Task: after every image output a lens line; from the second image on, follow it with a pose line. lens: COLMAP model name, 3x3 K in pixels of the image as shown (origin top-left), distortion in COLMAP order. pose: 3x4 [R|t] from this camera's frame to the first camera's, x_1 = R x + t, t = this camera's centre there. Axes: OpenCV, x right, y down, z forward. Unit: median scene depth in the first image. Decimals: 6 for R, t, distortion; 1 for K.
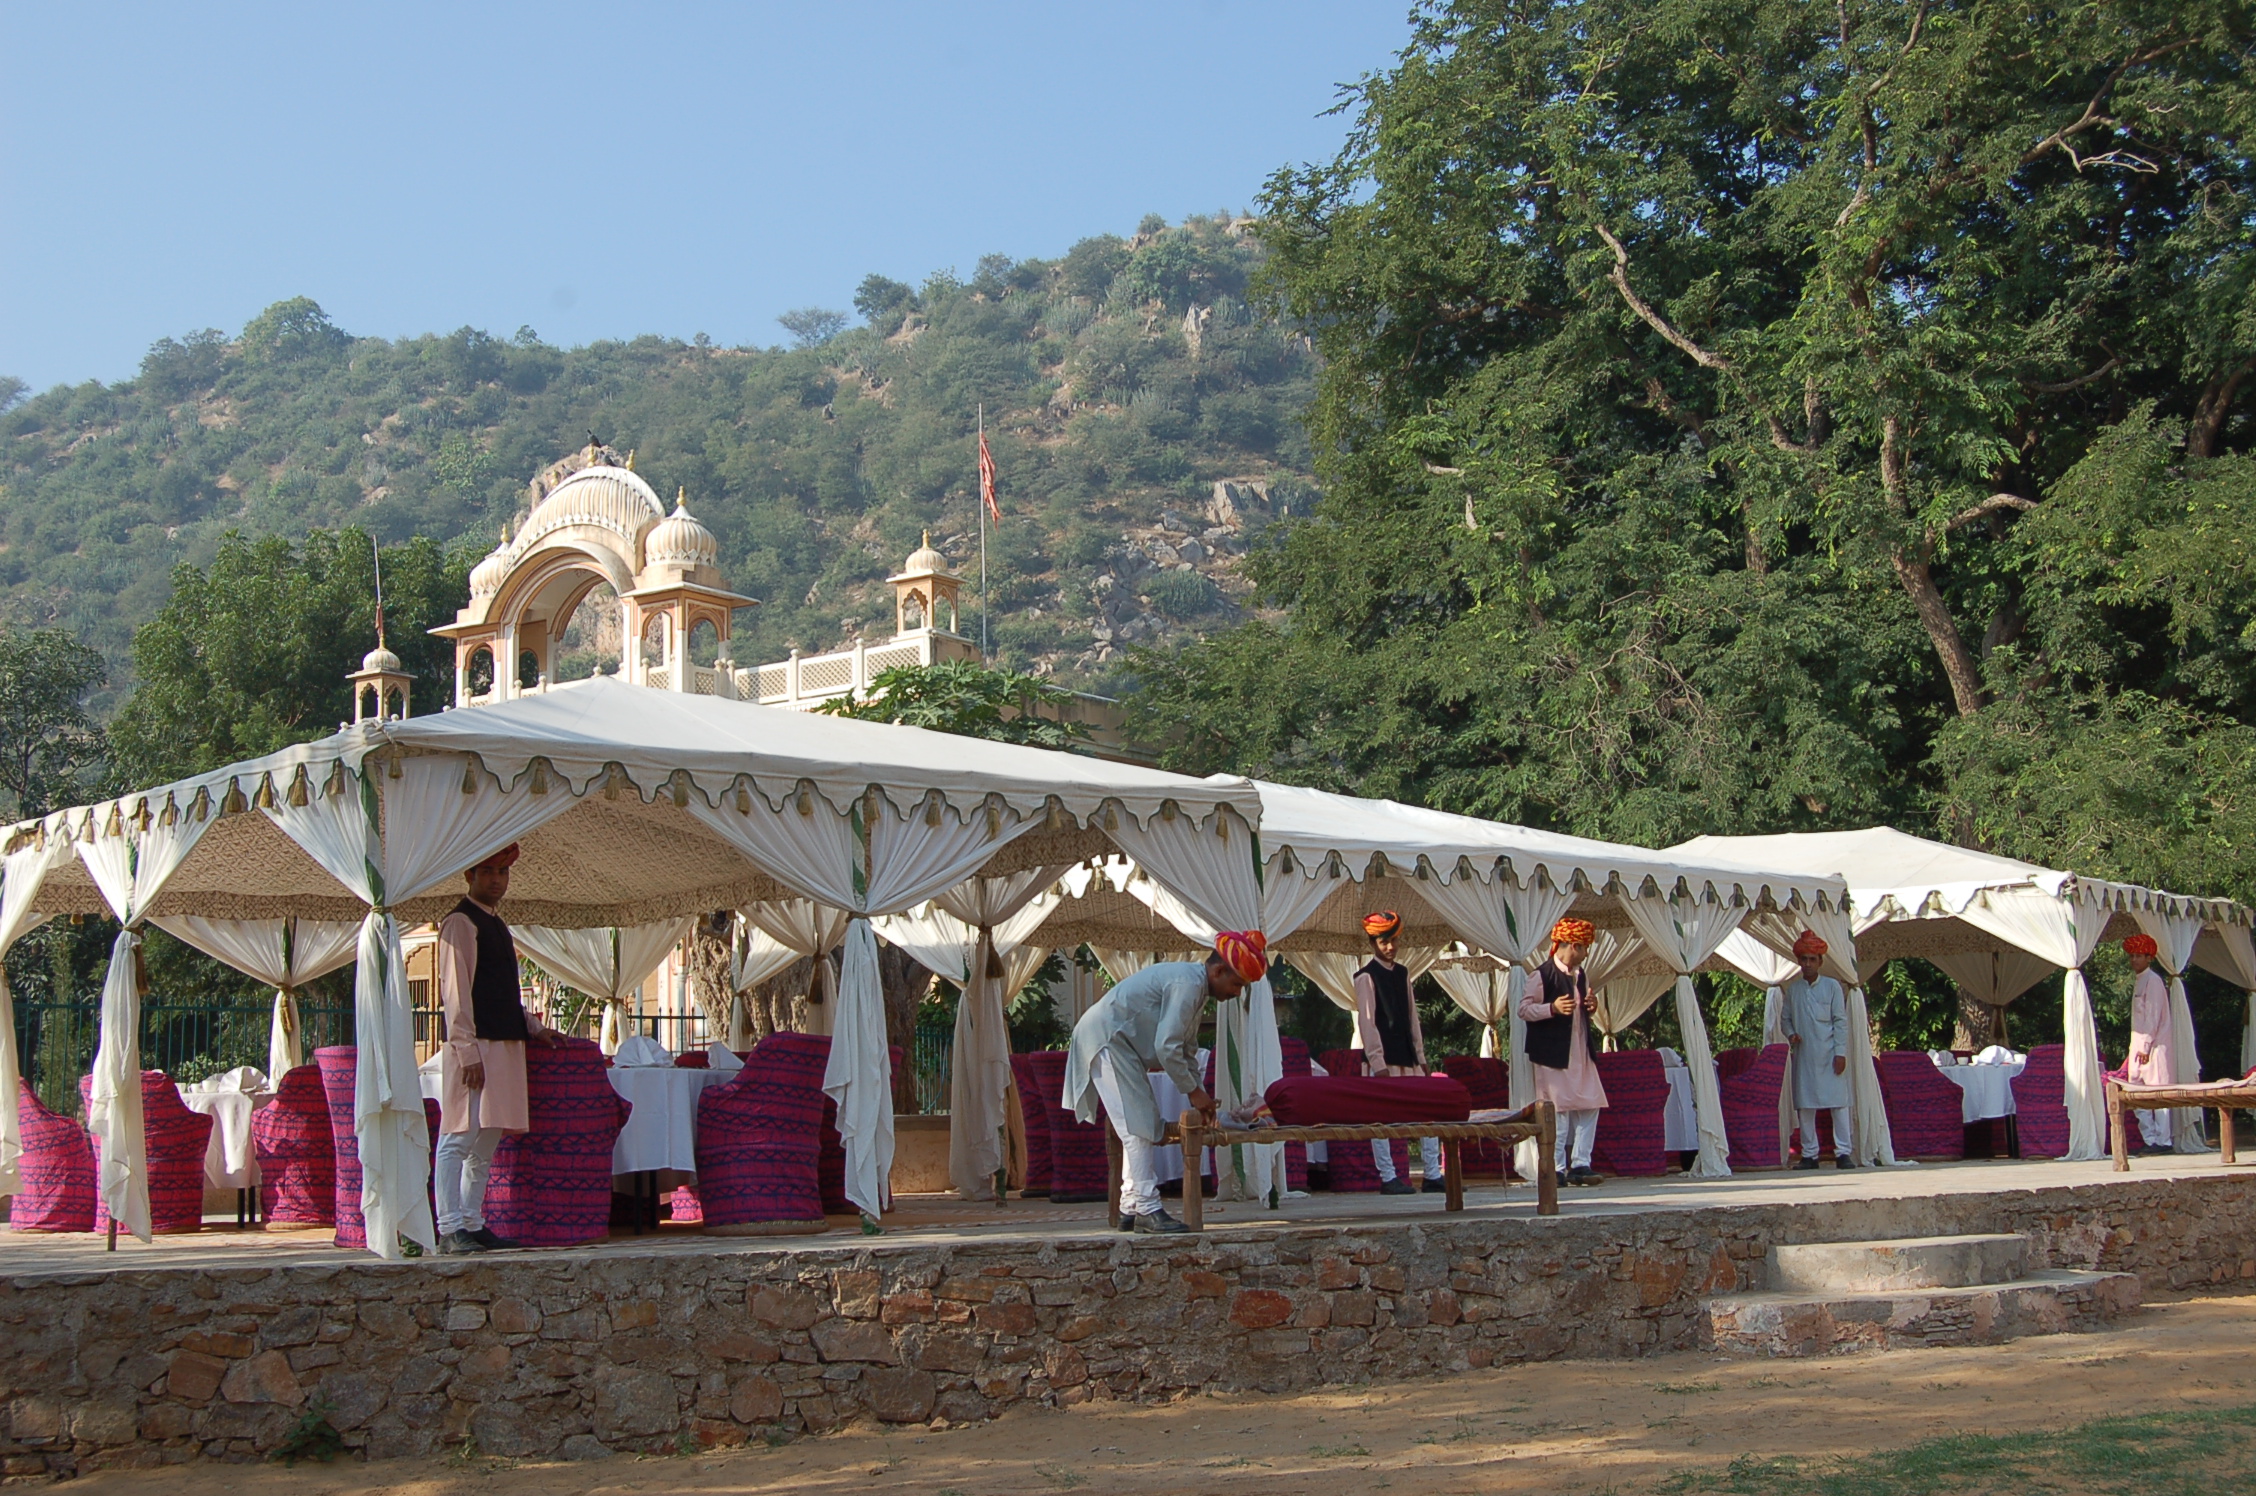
lens RADIAL K [[2723.8, 0, 1127.7], [0, 2723.8, 775.9], [0, 0, 1]] dist [-0.065402, 0.033900]
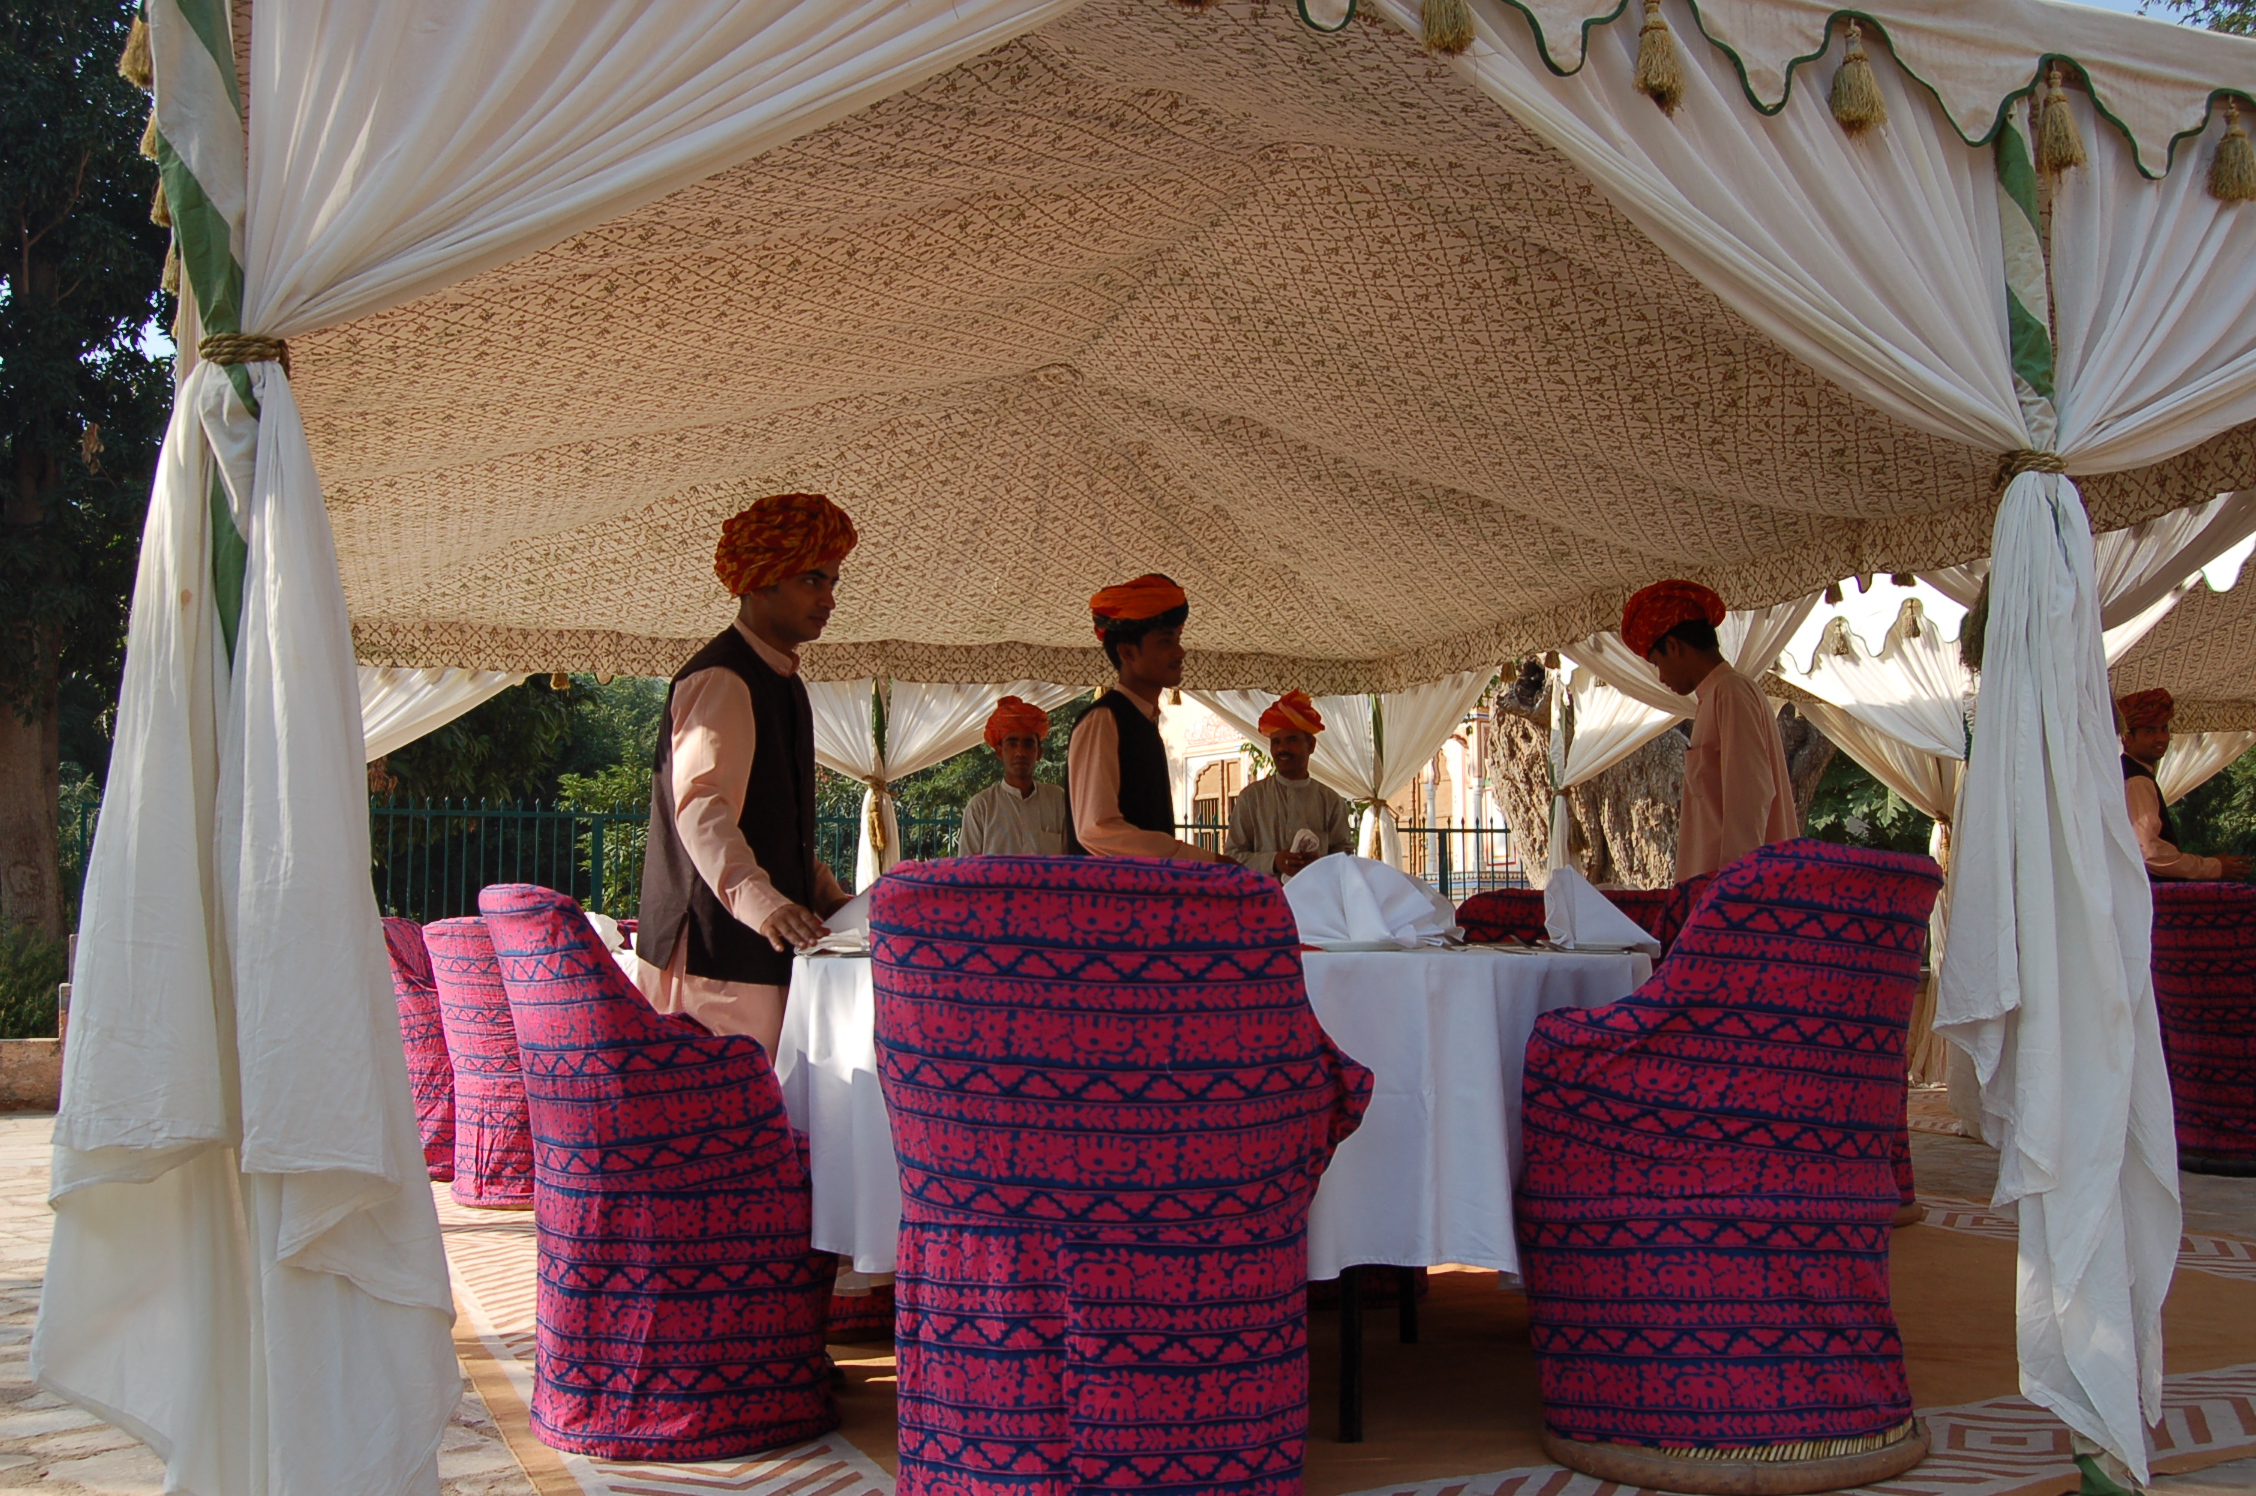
lens RADIAL K [[2111.7, 0, 1153.2], [0, 2111.7, 778.6], [0, 0, 1]] dist [-0.045597, 0.008315]
pose [[0.950515, -0.011488, -0.310465, -0.045230], [0.029832, 0.998073, 0.054403, 0.026683], [0.309242, -0.060972, 0.949027, 0.278657]]
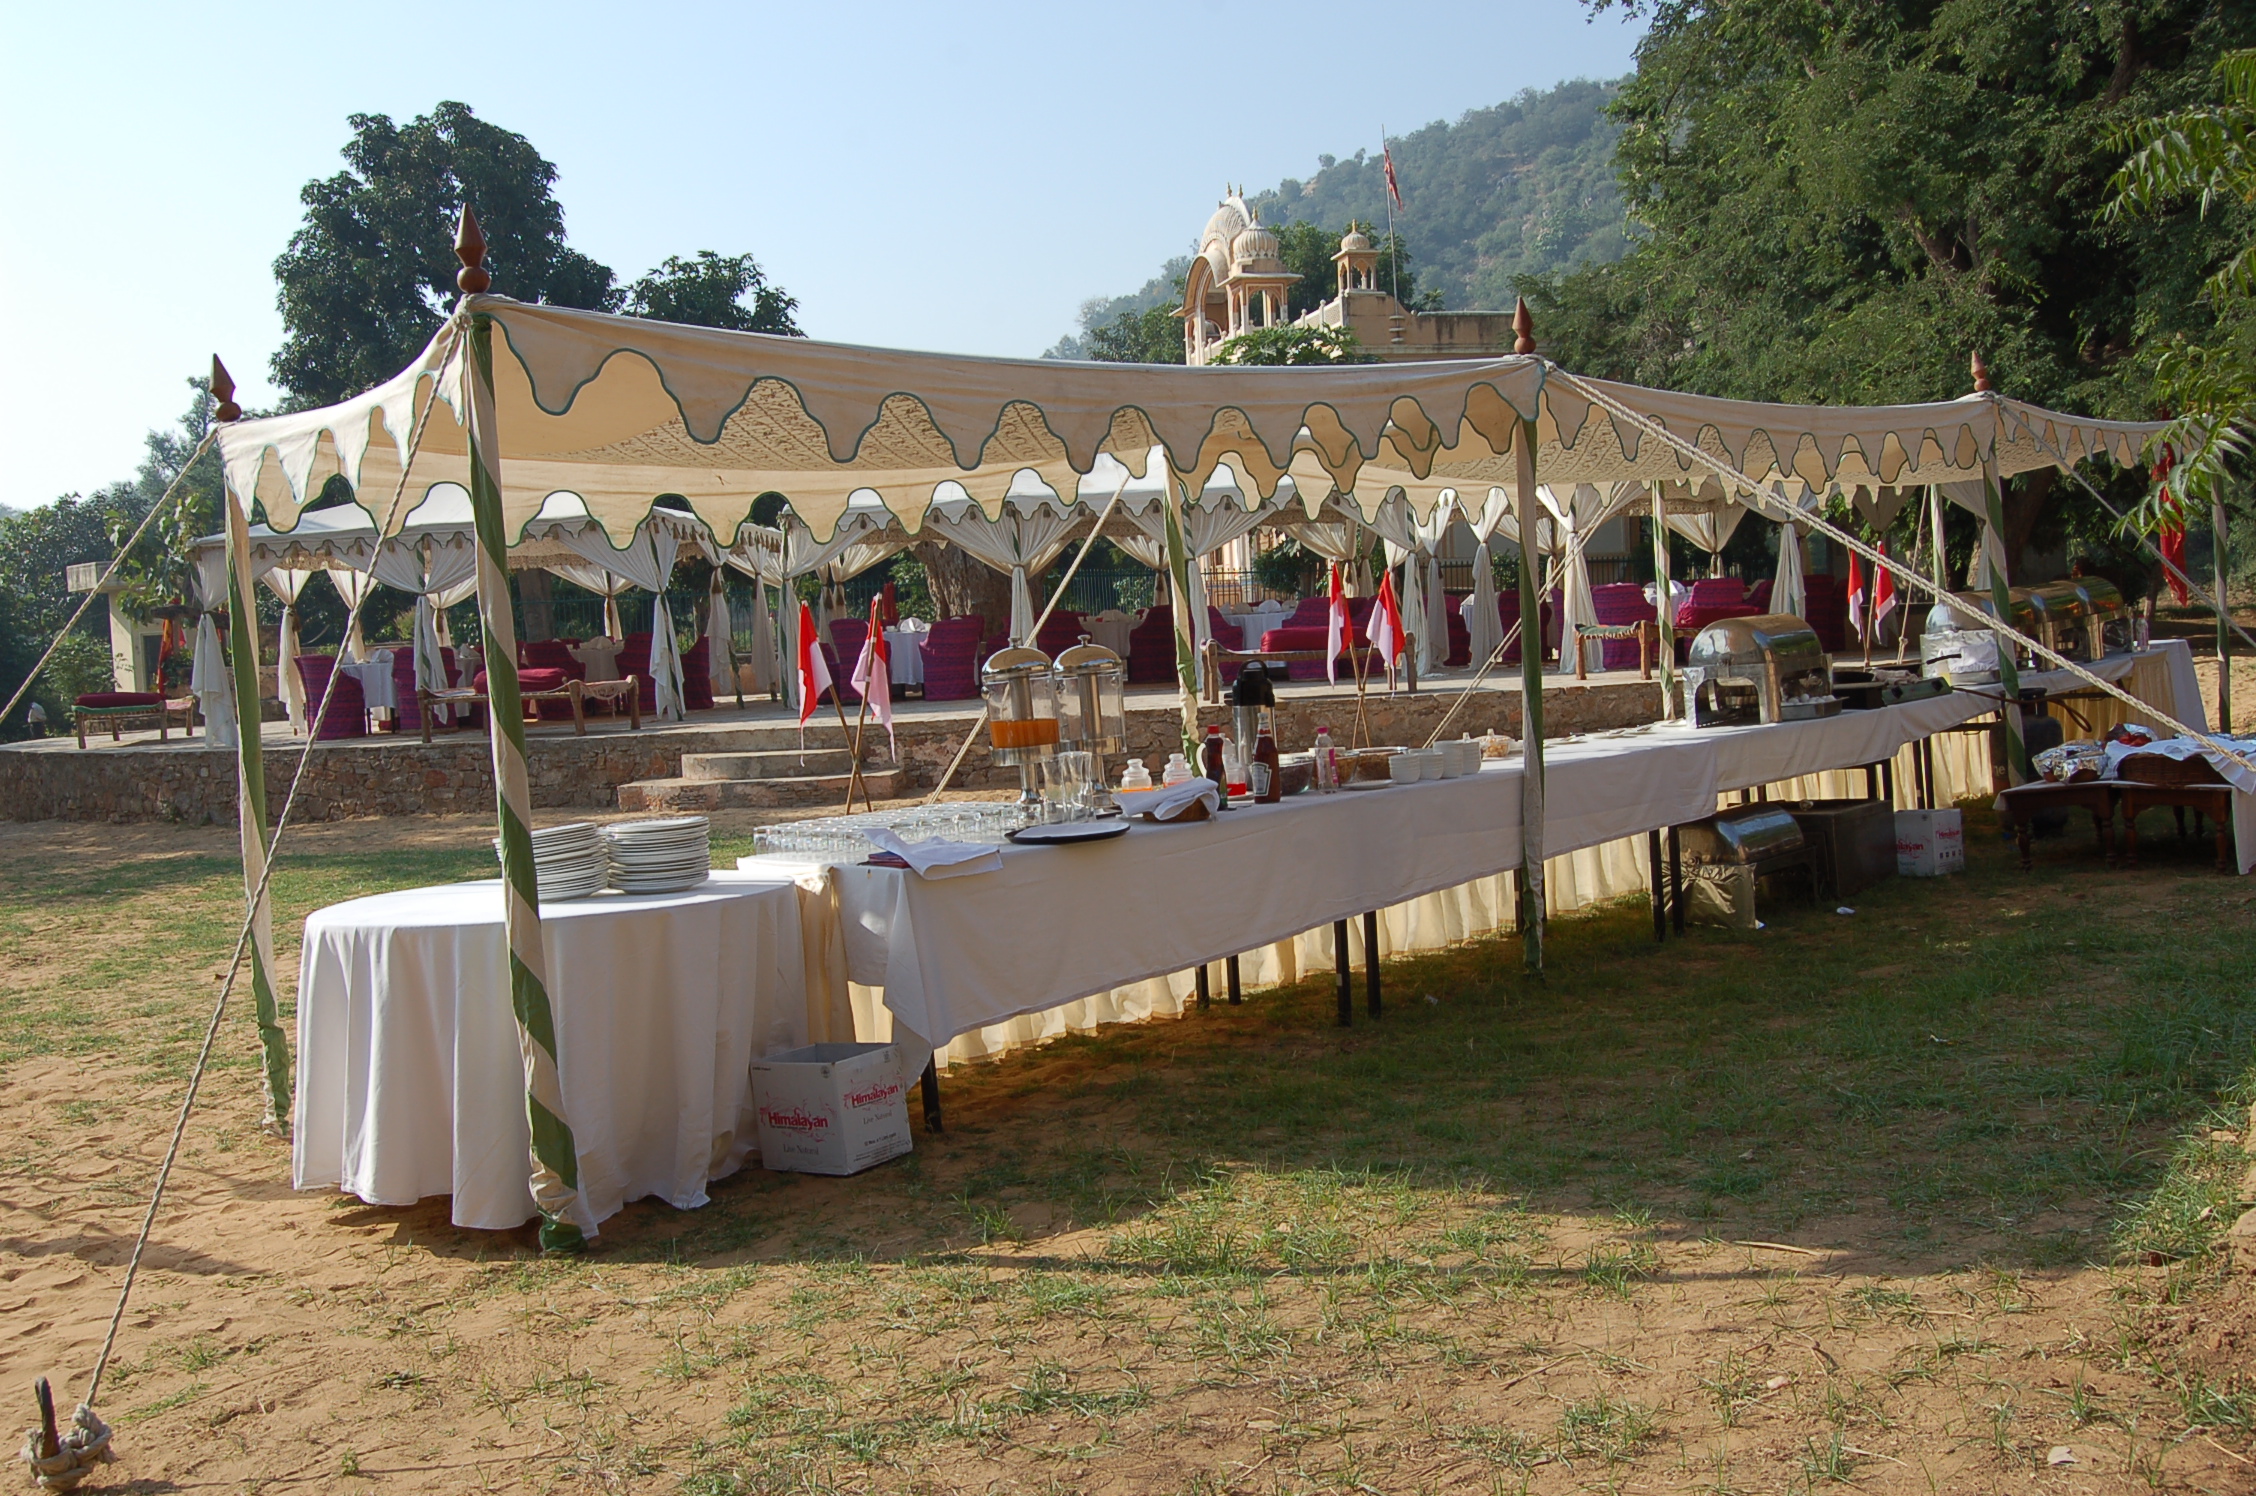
lens RADIAL K [[2020.6, 0, 1117.5], [0, 2020.6, 782.7], [0, 0, 1]] dist [-0.081322, 0.019220]
pose [[0.740288, 0.041828, -0.670987, 0.533501], [0.119794, 0.973883, 0.192876, -0.017090], [0.661531, -0.223164, 0.715943, 0.065684]]
